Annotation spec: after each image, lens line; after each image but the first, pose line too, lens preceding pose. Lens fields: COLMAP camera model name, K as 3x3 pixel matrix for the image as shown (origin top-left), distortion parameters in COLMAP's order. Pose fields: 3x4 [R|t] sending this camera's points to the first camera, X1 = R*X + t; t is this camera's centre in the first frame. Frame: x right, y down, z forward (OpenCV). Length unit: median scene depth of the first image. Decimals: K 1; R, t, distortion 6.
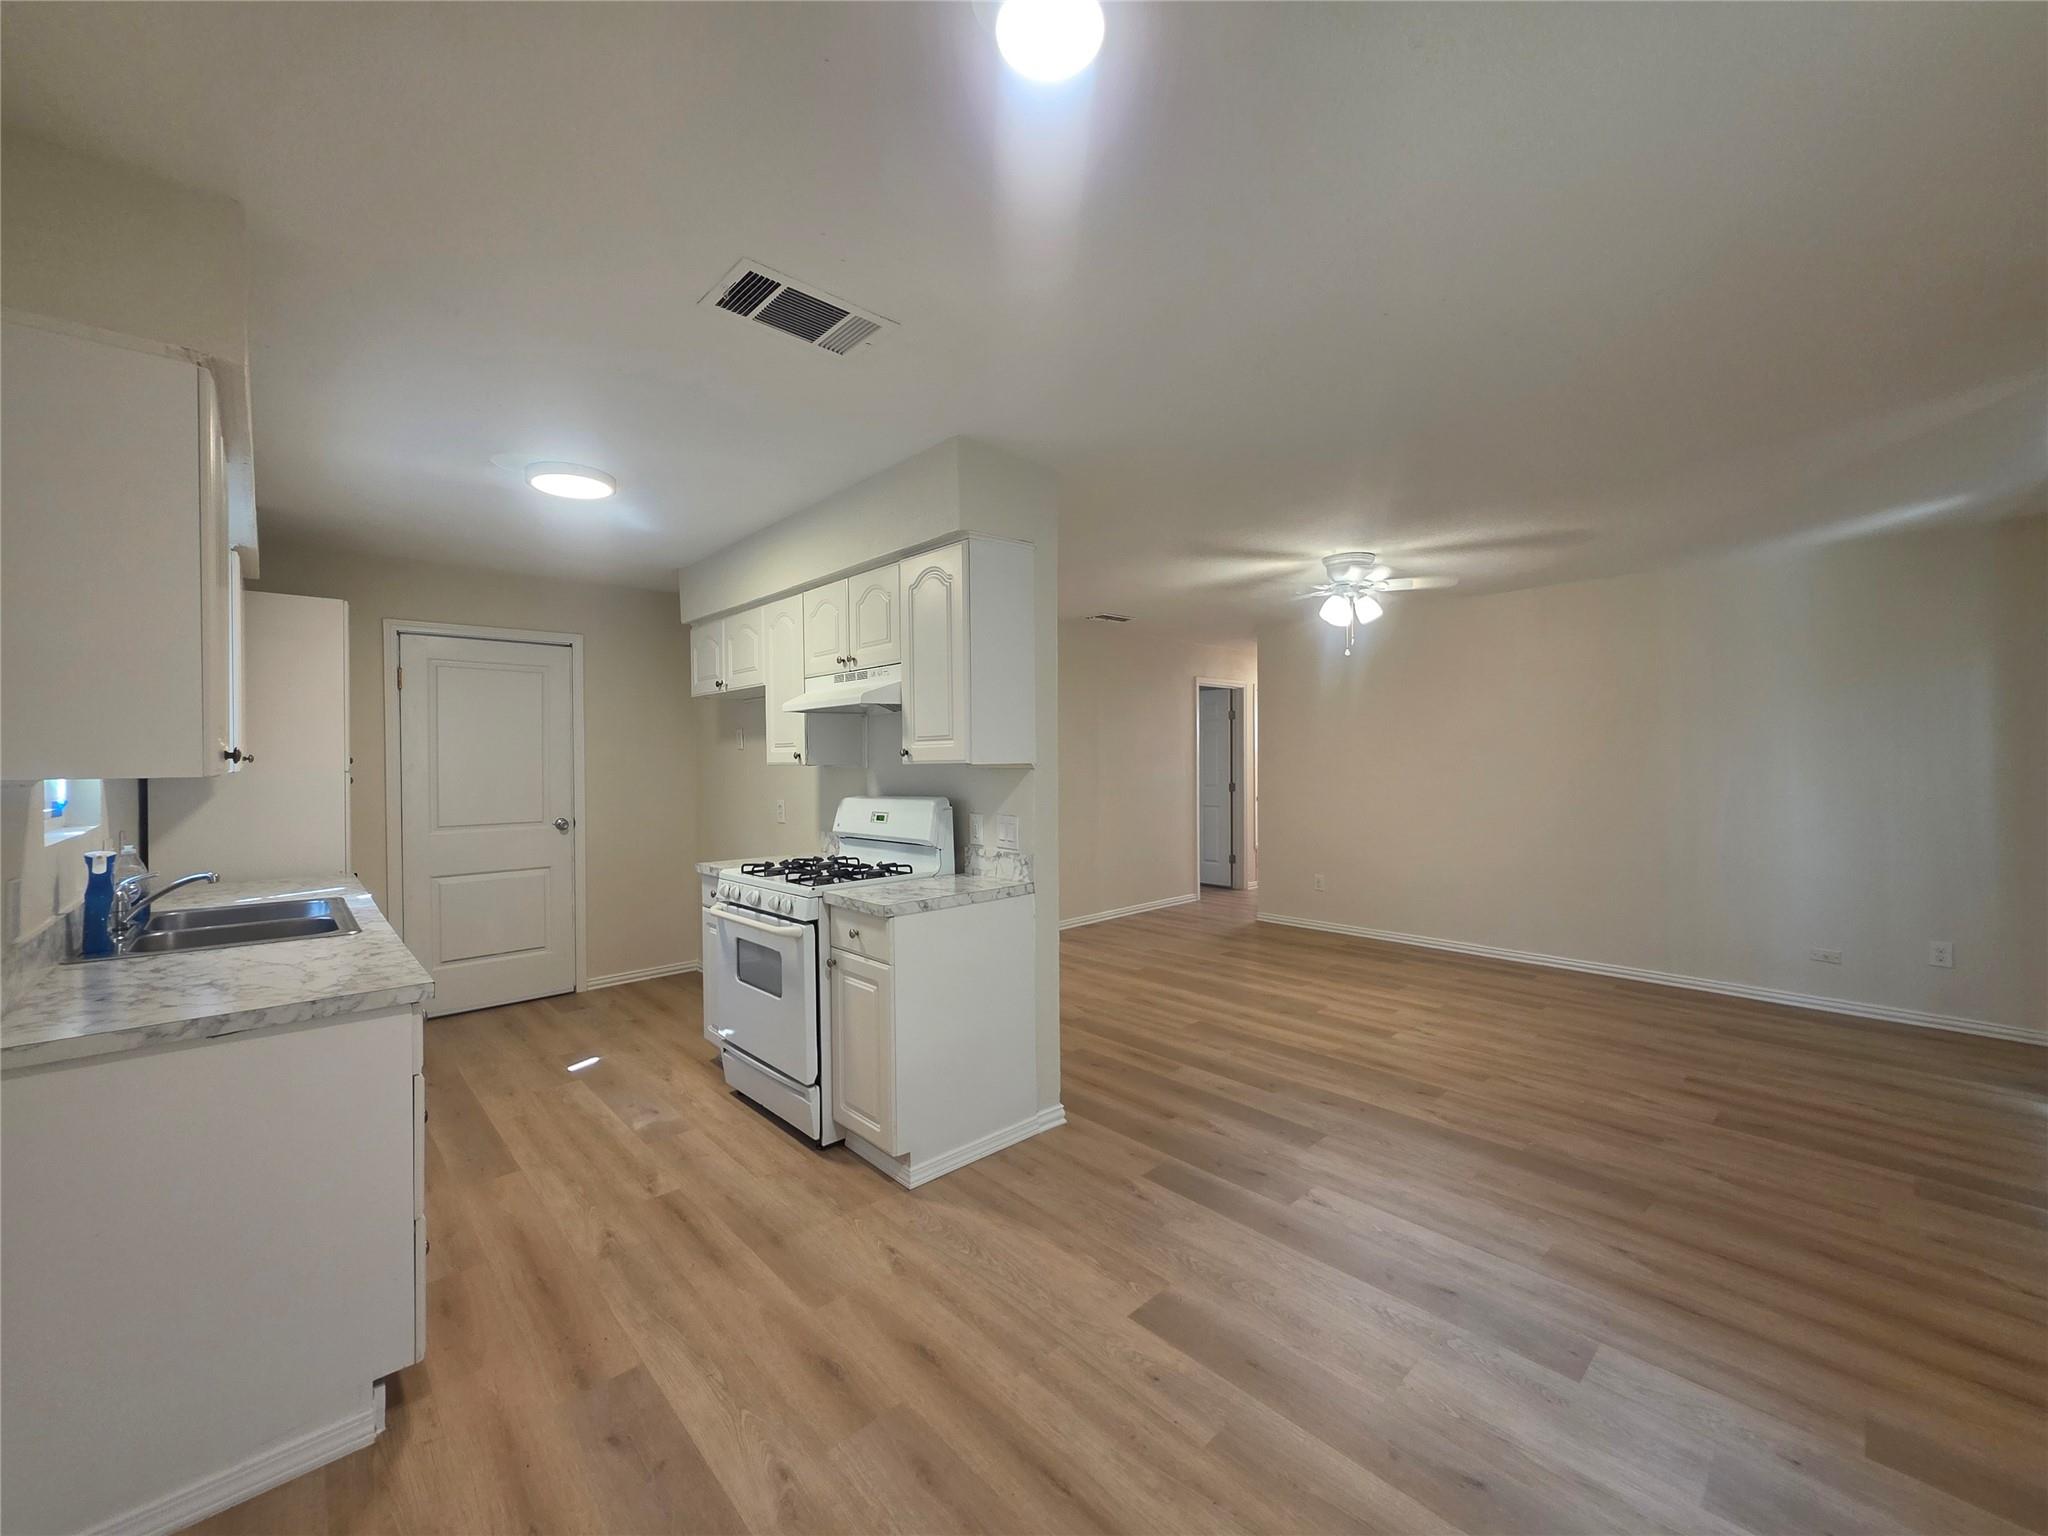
lens RADIAL K [[816.6, 0, 1026.5], [0, 816.6, 761.0], [0, 0, 1]] dist [0.000746, 0.000336]
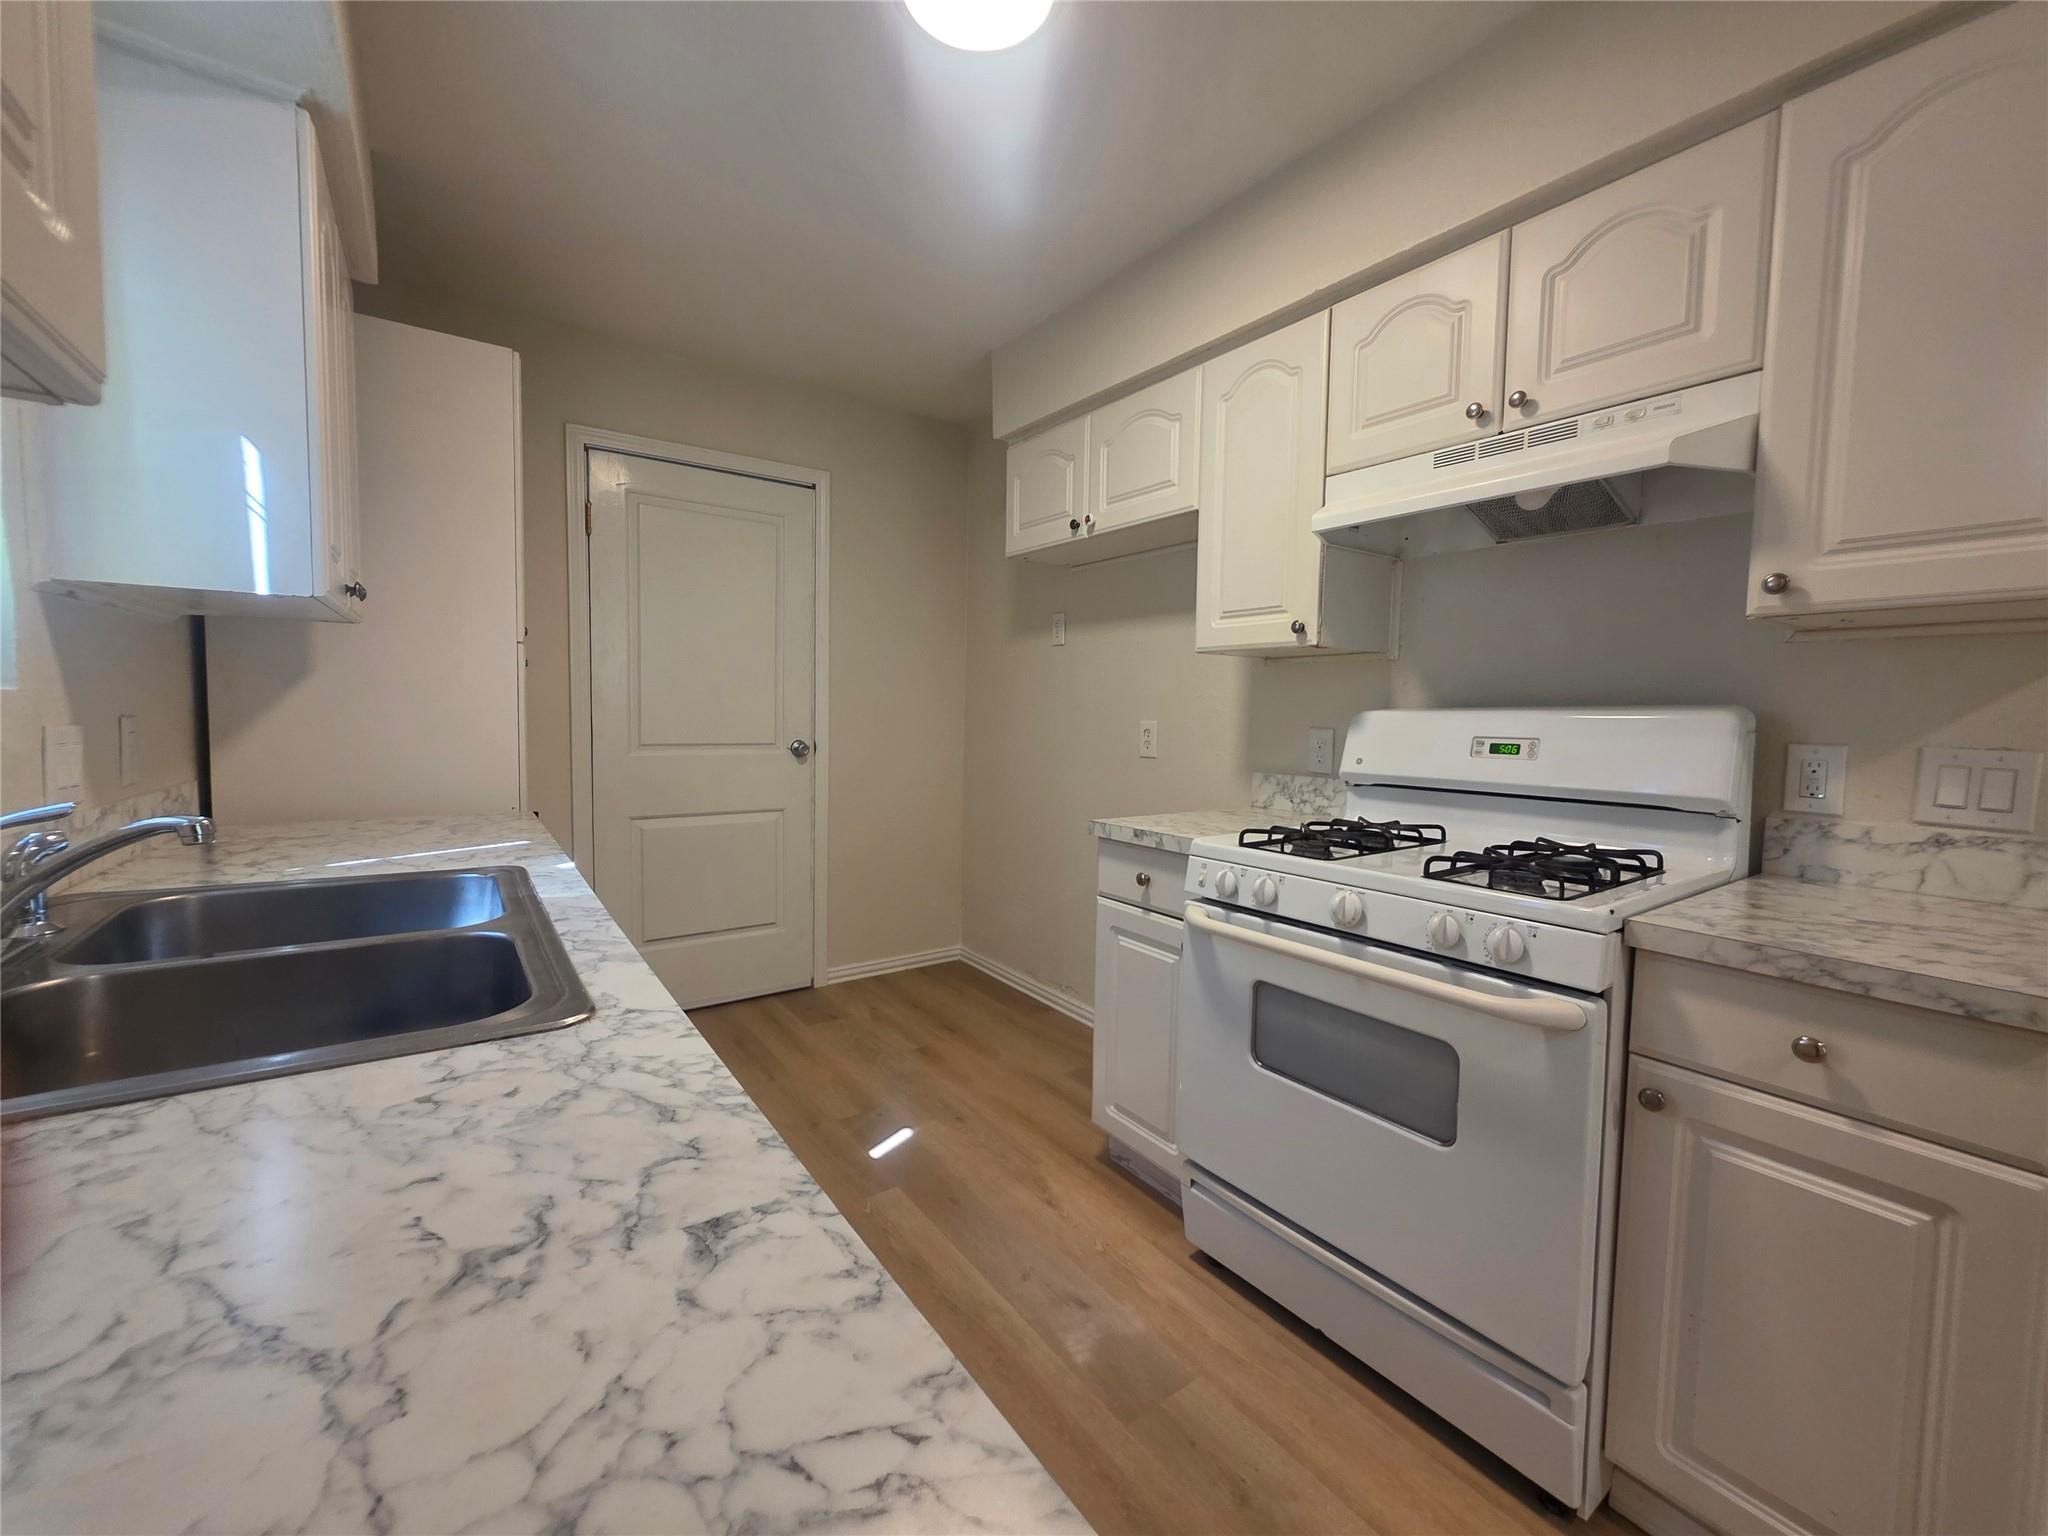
lens RADIAL K [[816.6, 0, 1026.5], [0, 816.6, 761.0], [0, 0, 1]] dist [0.000746, 0.000336]
pose [[0.991607, 0.036684, -0.123978, -0.413032], [-0.029274, 0.997704, 0.061070, 0.056406], [0.125934, -0.056928, 0.990404, 0.479135]]
